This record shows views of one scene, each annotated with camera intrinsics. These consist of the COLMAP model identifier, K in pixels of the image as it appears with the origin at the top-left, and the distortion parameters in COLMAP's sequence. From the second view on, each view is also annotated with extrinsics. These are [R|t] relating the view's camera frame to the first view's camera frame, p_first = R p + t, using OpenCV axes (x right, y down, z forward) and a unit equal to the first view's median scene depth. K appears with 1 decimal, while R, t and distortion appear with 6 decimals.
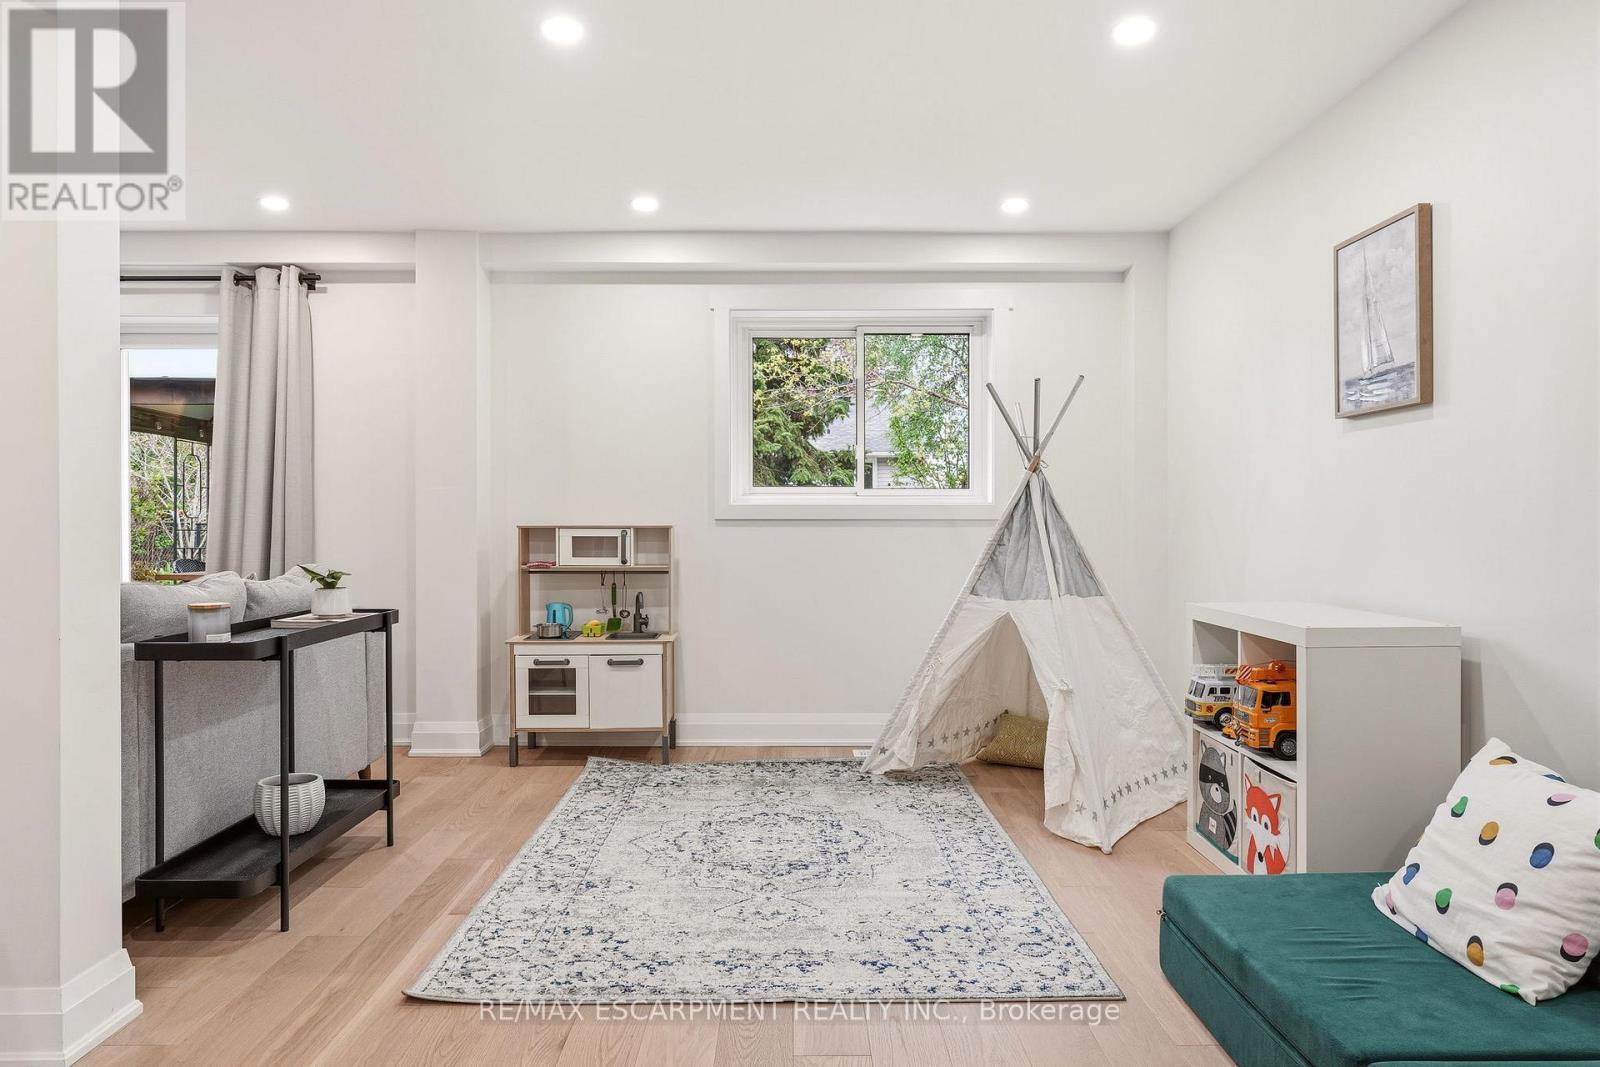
lens RADIAL K [[1020.3, 0, 794.2], [0, 1020.3, 533.1], [0, 0, 1]] dist [-0.007195, -0.001255]
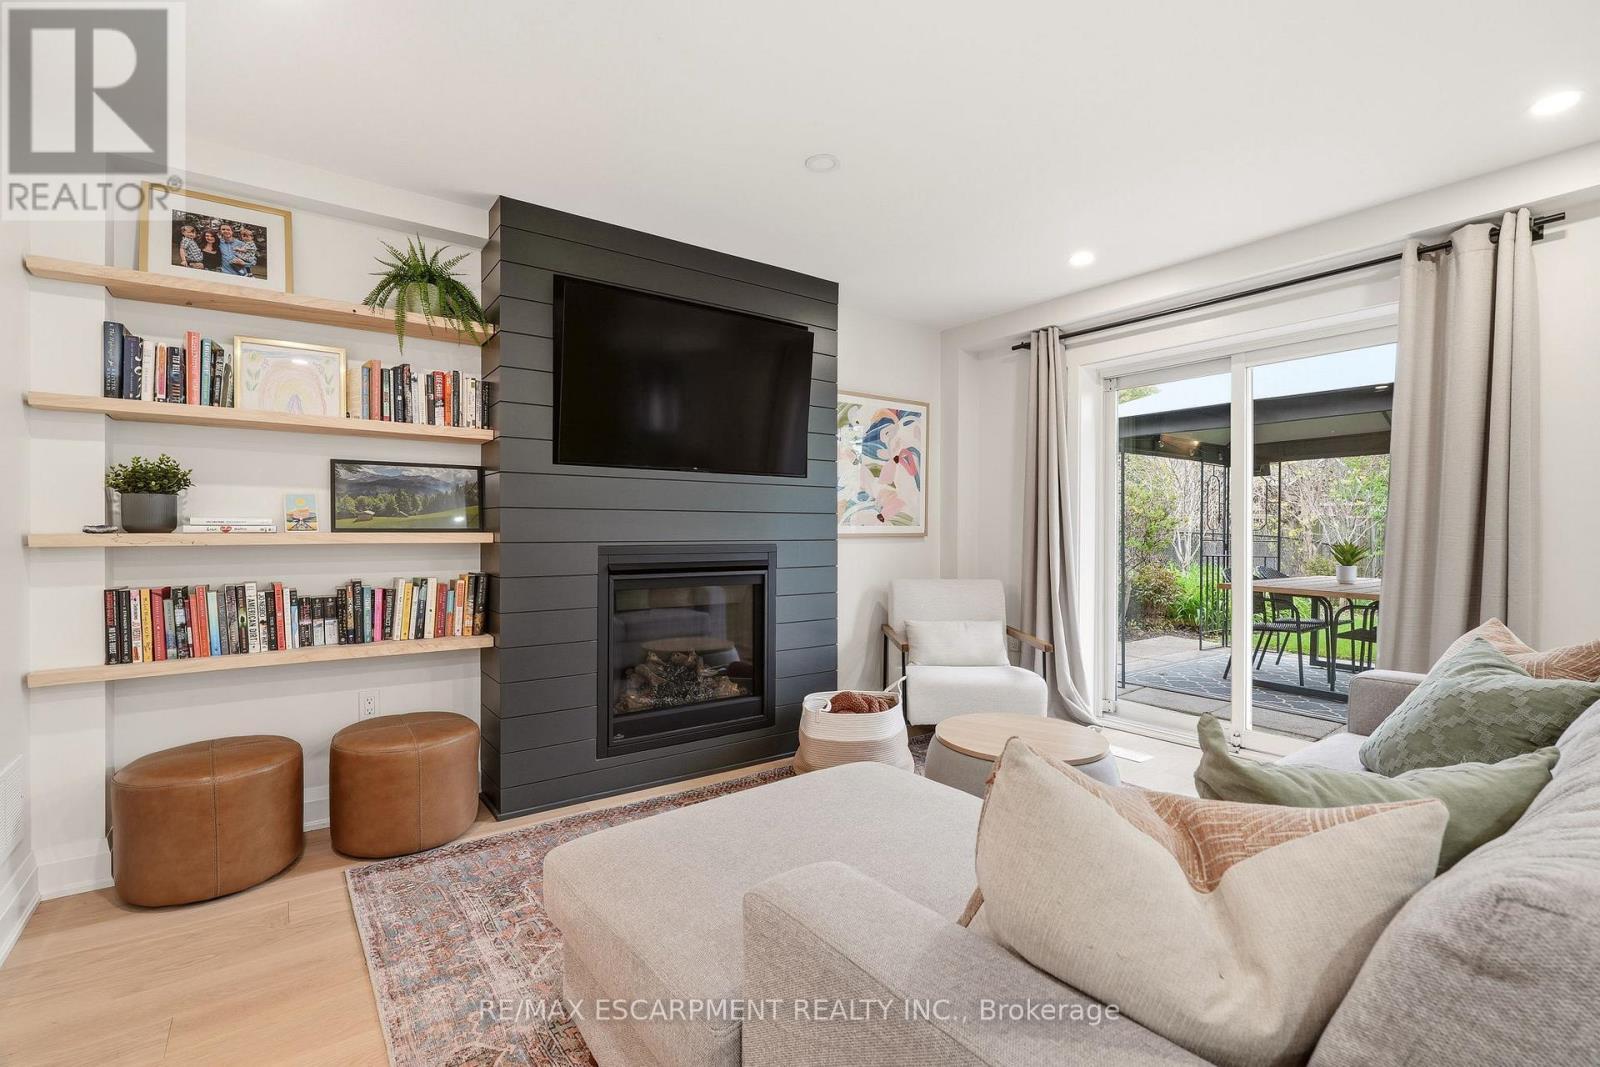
lens RADIAL K [[711.4, 0, 799.0], [0, 711.4, 530.5], [0, 0, 1]] dist [-0.009189, 0.000619]
pose [[0.579592, 0.007565, -0.814871, -0.402794], [-0.009617, 0.999951, 0.002443, -0.023177], [0.814850, 0.006421, 0.579637, 0.281699]]
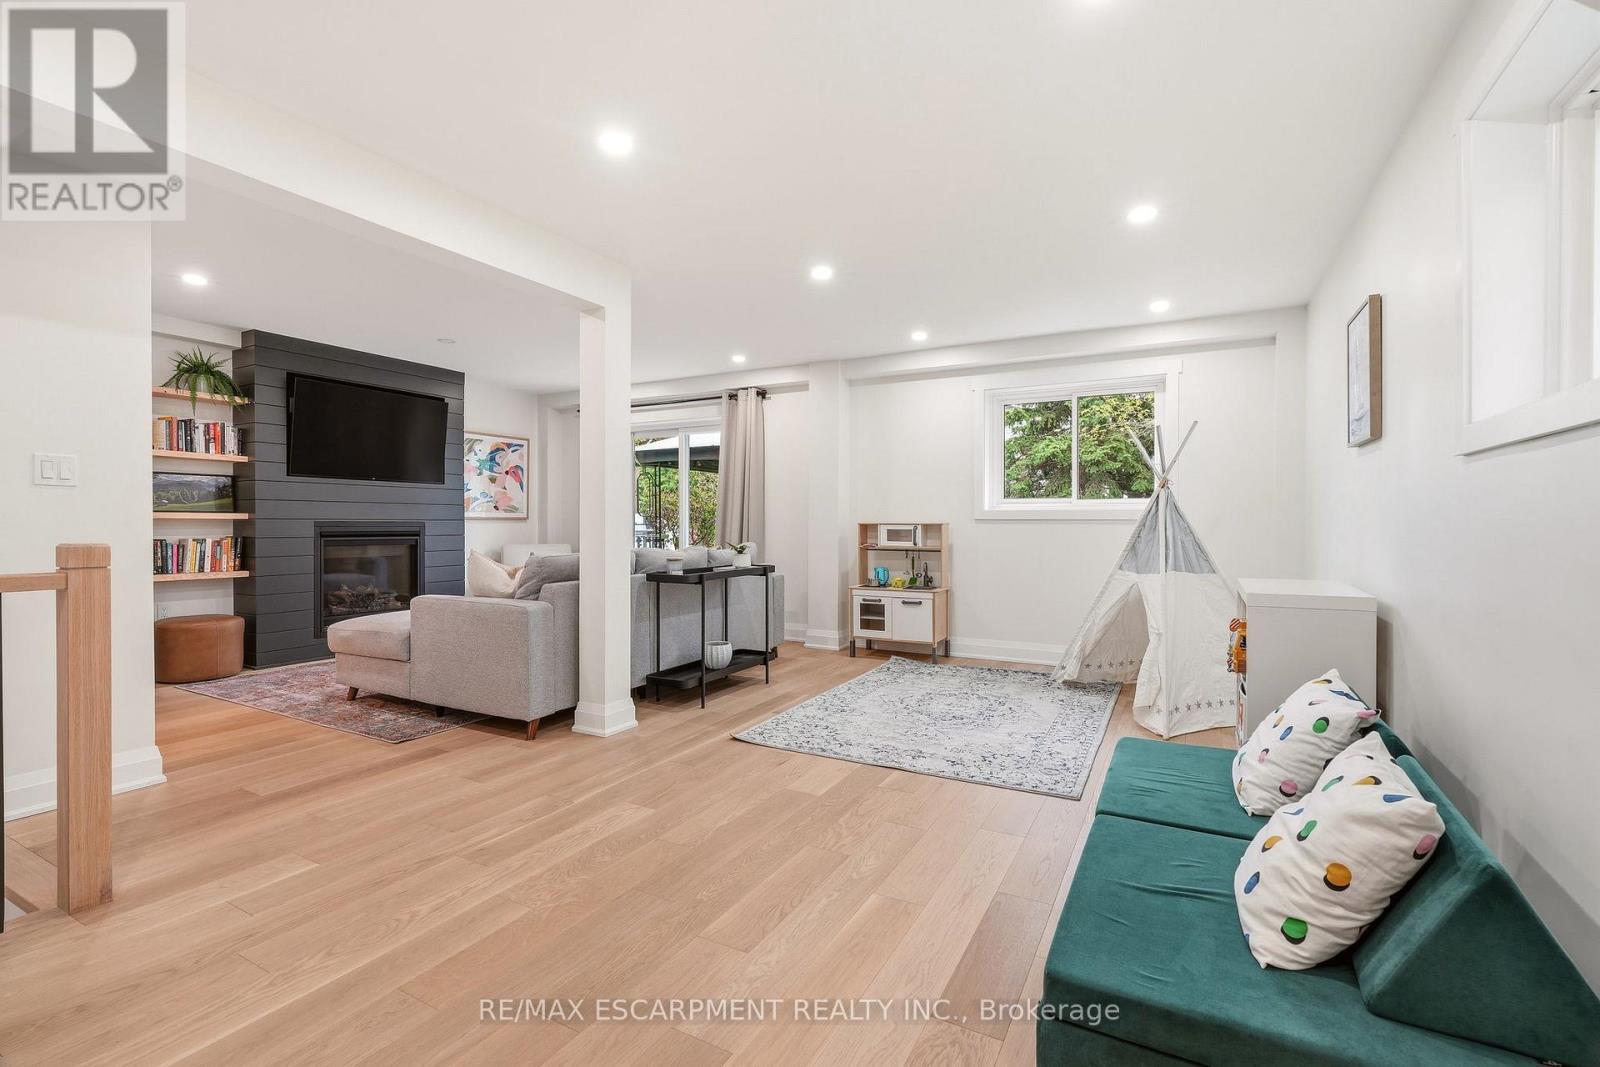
lens RADIAL K [[711.4, 0, 800.9], [0, 711.4, 530.0], [0, 0, 1]] dist [-0.009189, 0.000619]
pose [[0.876245, 0.007482, -0.481808, 0.251543], [-0.005610, 0.999970, 0.005326, -0.001185], [0.481834, -0.001964, 0.876260, -0.142798]]
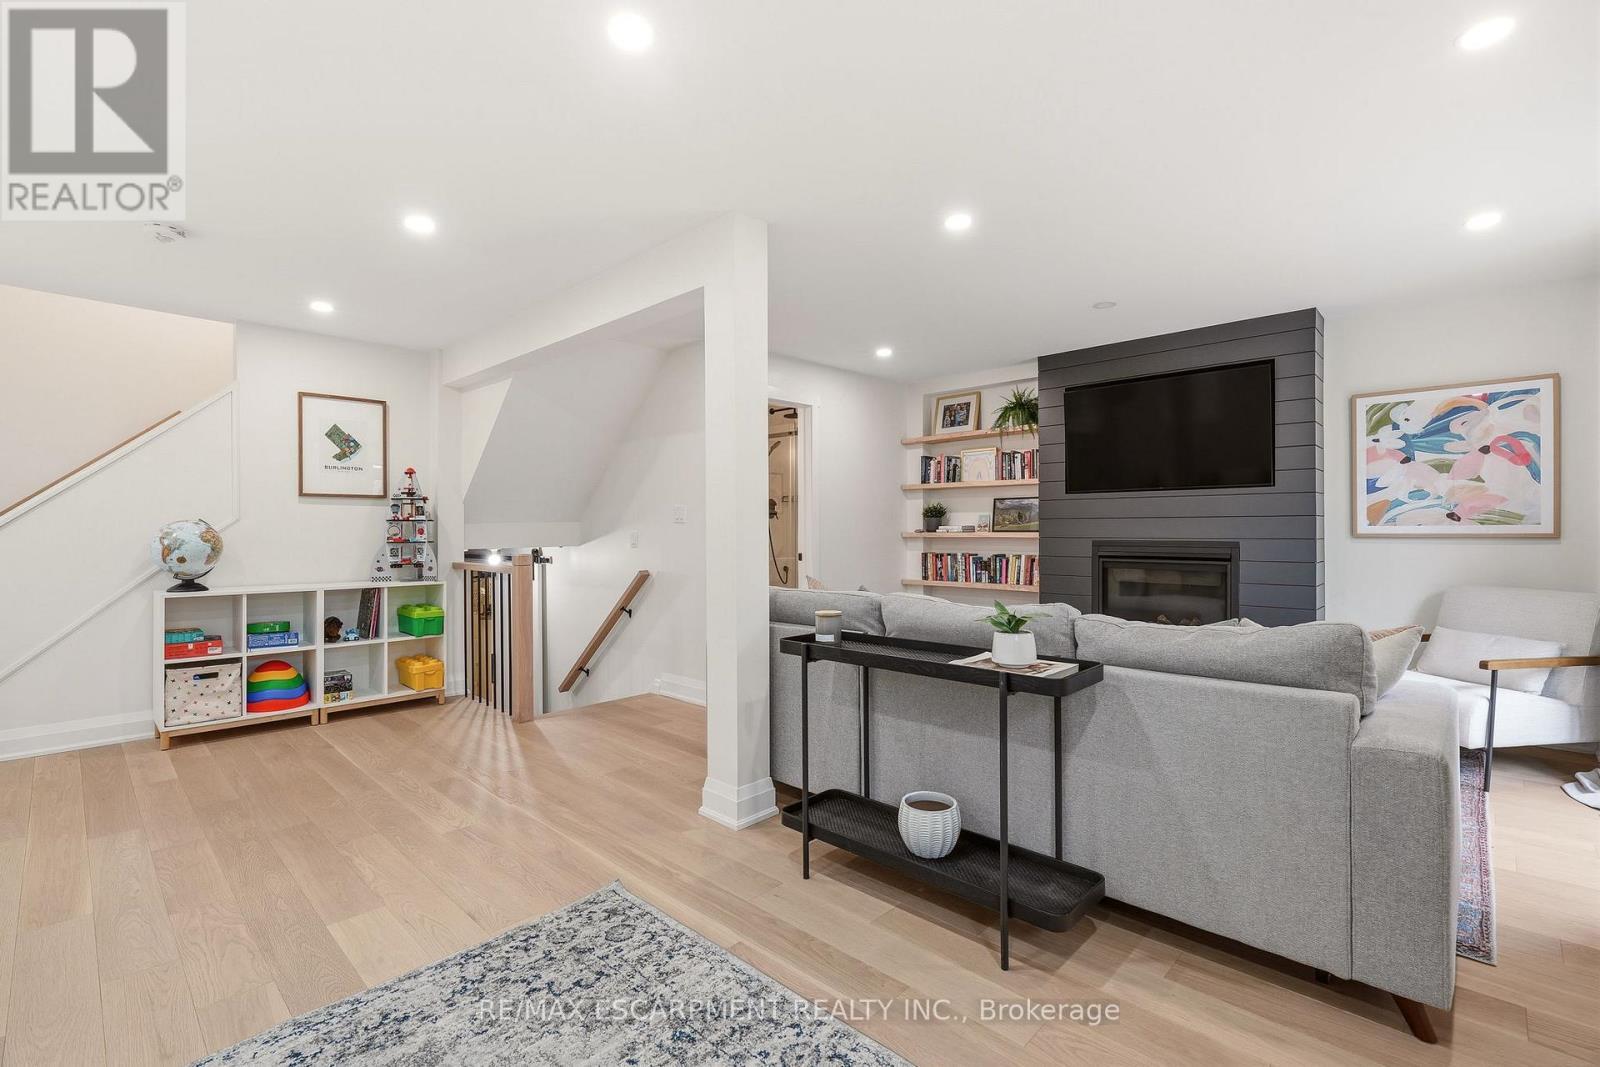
lens RADIAL K [[711.4, 0, 793.7], [0, 711.4, 536.8], [0, 0, 1]] dist [-0.009189, 0.000619]
pose [[-0.697755, 0.009736, -0.716271, 0.080750], [-0.000648, 0.999899, 0.014223, -0.026108], [0.716337, 0.010389, -0.697678, 0.961505]]
